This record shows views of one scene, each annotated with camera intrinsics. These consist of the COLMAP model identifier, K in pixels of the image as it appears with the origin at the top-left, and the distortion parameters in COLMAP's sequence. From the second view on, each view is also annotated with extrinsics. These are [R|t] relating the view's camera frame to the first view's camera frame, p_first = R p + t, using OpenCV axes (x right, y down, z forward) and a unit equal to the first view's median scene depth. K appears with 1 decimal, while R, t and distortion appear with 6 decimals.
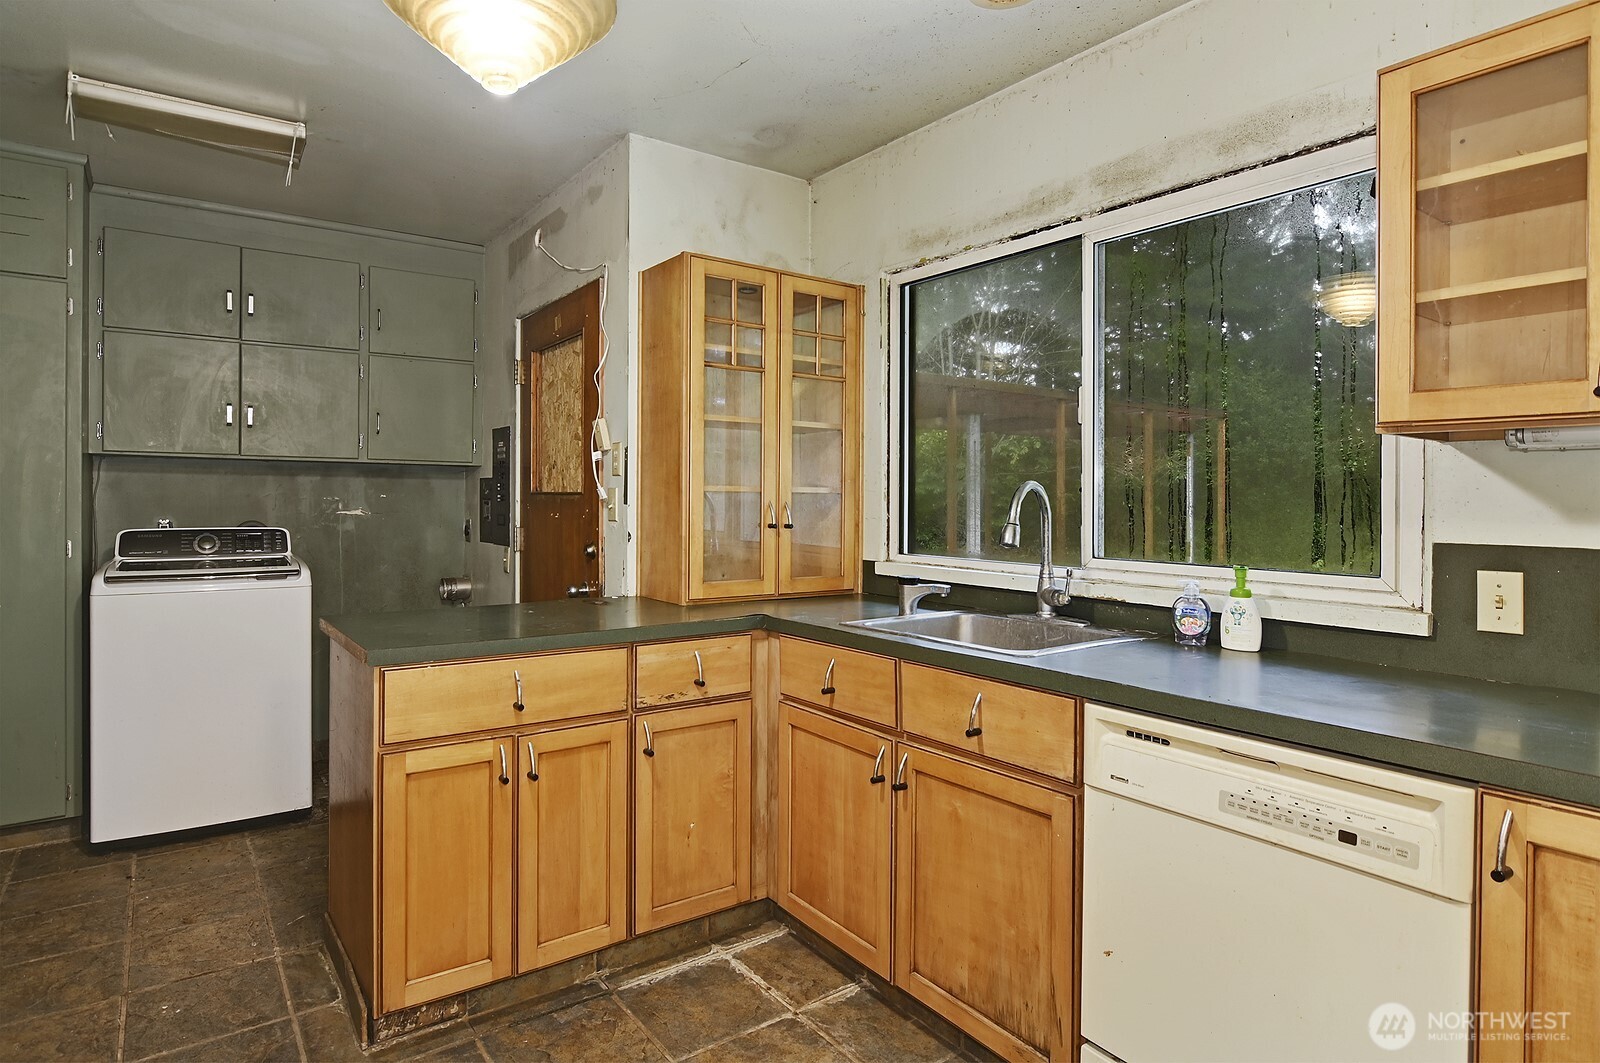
lens RADIAL K [[909.9, 0, 791.0], [0, 909.9, 533.1], [0, 0, 1]] dist [-0.009851, 0.000291]
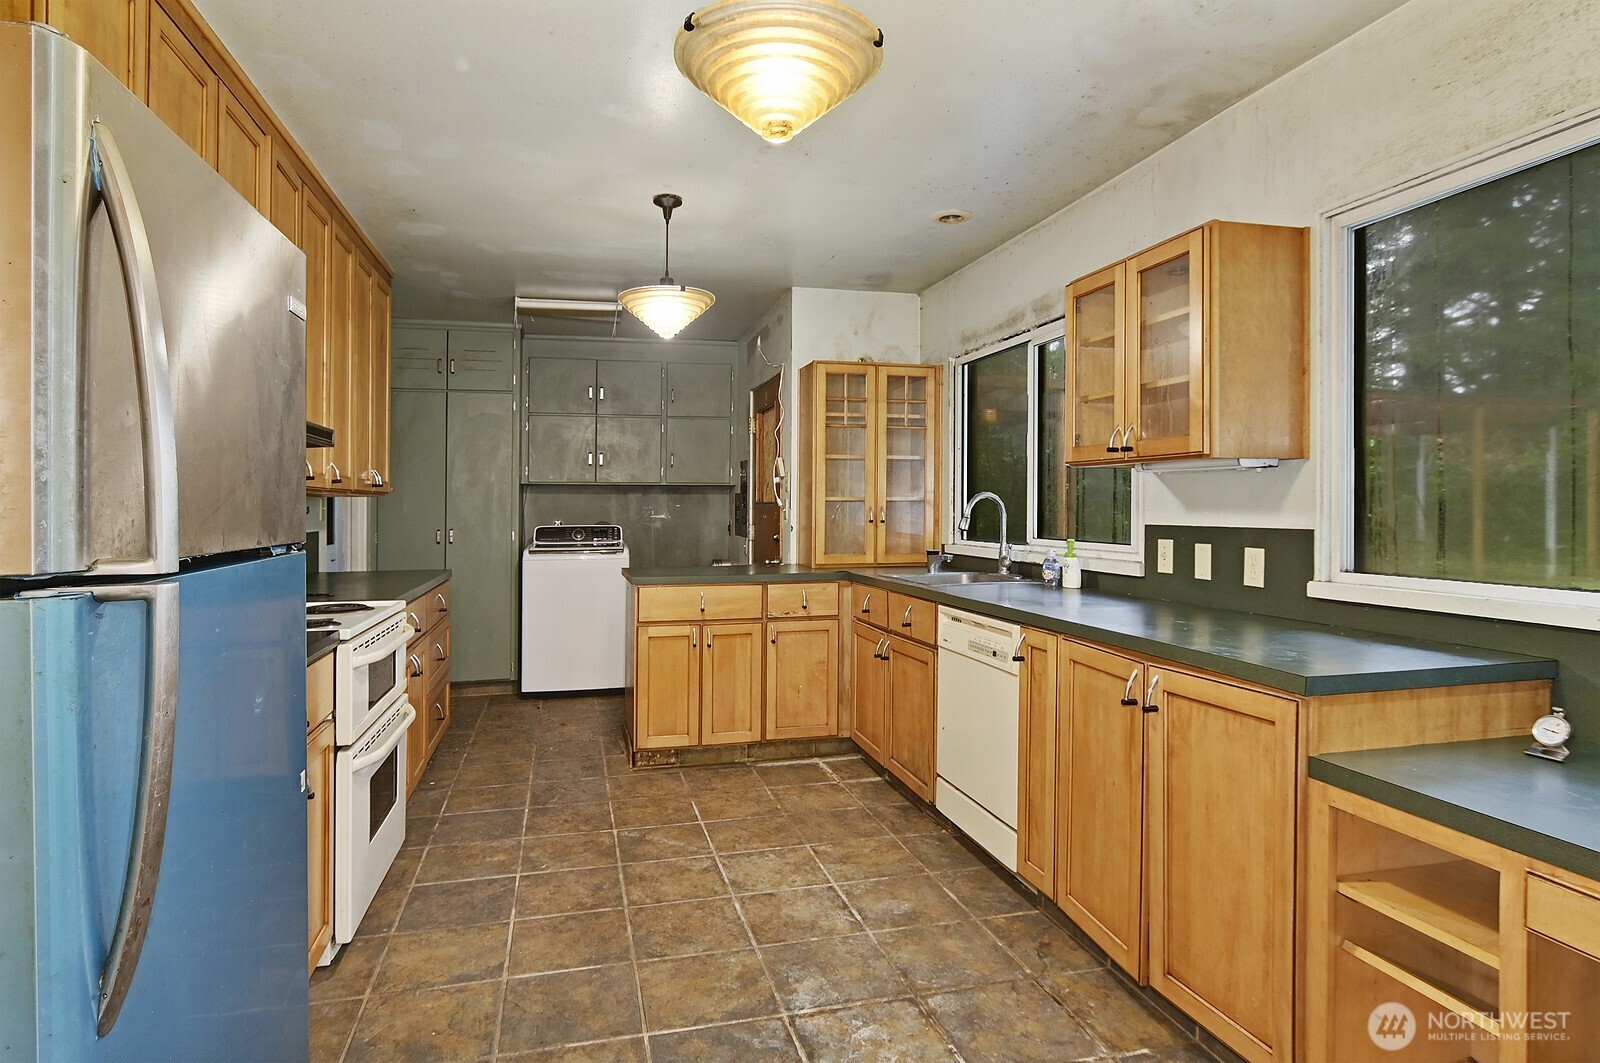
lens RADIAL K [[909.9, 0, 791.0], [0, 909.9, 533.1], [0, 0, 1]] dist [-0.009851, 0.000291]
pose [[0.933546, -0.000263, -0.358457, 0.488714], [-0.003026, 0.999958, -0.008613, 0.031542], [0.358444, 0.009125, 0.933507, -0.651151]]
